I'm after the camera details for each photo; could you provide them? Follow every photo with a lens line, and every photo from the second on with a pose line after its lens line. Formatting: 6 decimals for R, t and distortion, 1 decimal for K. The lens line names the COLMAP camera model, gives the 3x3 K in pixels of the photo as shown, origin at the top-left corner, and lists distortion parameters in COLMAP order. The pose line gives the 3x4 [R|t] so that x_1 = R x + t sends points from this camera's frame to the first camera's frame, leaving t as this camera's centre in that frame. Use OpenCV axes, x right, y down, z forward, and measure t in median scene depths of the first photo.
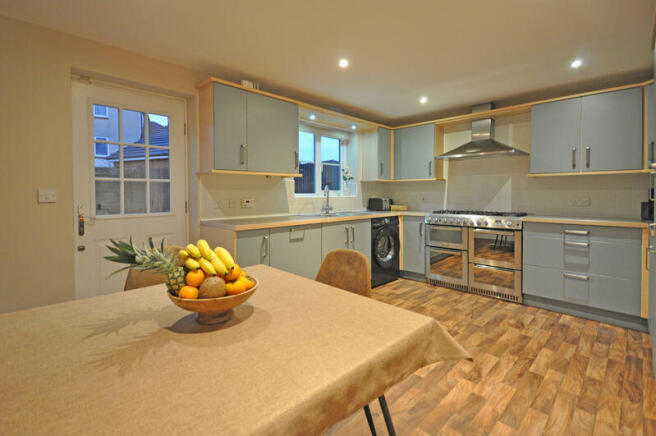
lens RADIAL K [[302.5, 0, 316.1], [0, 302.5, 195.3], [0, 0, 1]] dist [0.002828, 0.000756]
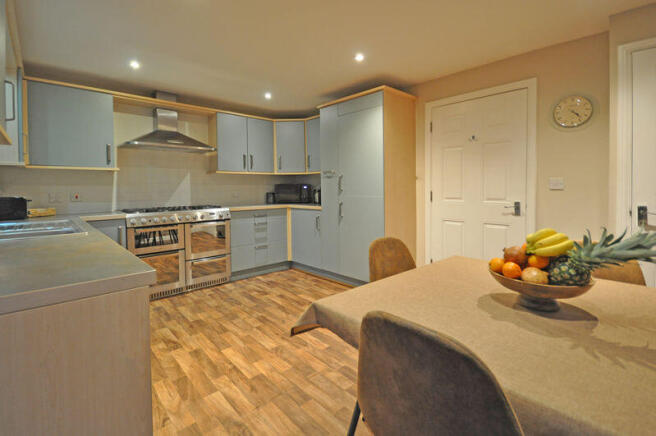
lens RADIAL K [[302.5, 0, 331.6], [0, 302.5, 194.3], [0, 0, 1]] dist [0.002828, 0.000756]
pose [[0.006027, -0.014771, 0.999873, -0.450441], [0.021210, 0.999668, 0.014640, 0.011452], [-0.999757, 0.021119, 0.006338, 0.564523]]
